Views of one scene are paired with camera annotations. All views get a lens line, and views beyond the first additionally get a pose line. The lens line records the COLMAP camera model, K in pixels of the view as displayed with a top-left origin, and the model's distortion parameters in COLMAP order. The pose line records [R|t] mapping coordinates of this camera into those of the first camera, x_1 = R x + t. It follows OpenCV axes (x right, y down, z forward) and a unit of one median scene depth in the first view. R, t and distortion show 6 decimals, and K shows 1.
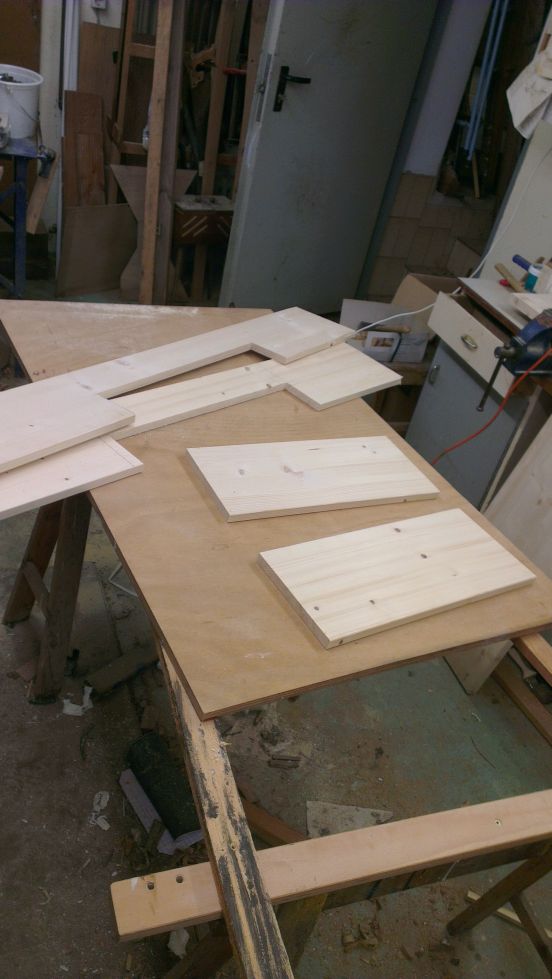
lens RADIAL K [[783.7, 0, 276.0], [0, 783.7, 489.5], [0, 0, 1]] dist [0.155802, -0.238599]
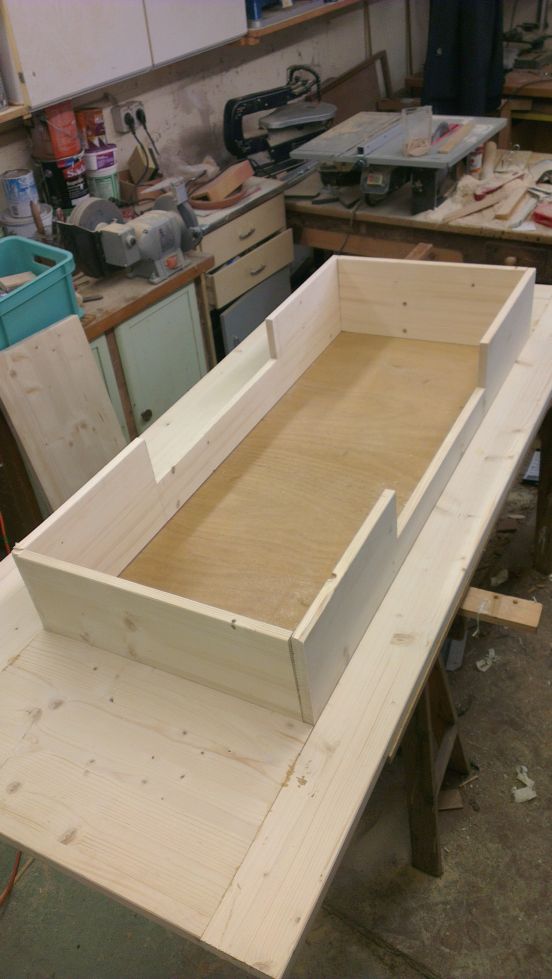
lens RADIAL K [[798.9, 0, 270.2], [0, 798.9, 479.3], [0, 0, 1]] dist [0.158639, -0.240780]
pose [[-0.563942, -0.623204, 0.541836, -0.345595], [0.453227, 0.314909, 0.833917, -0.590606], [-0.690329, 0.715856, 0.104862, 0.568156]]
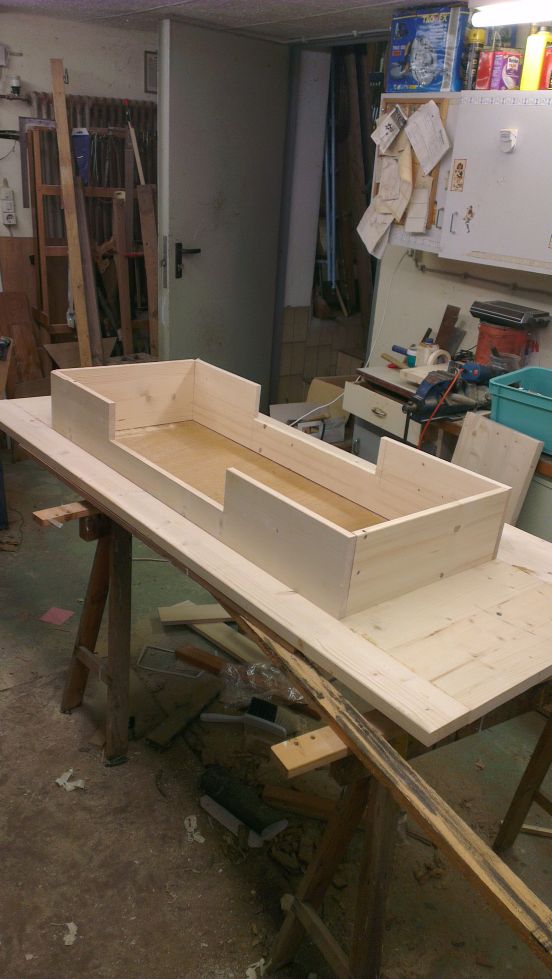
lens RADIAL K [[769.6, 0, 276.0], [0, 769.6, 489.5], [0, 0, 1]] dist [0.240030, -0.446768]
pose [[0.968896, -0.214055, 0.124178, -0.087275], [0.232638, 0.958953, -0.162137, 0.086480], [-0.084375, 0.185983, 0.978924, -0.161163]]
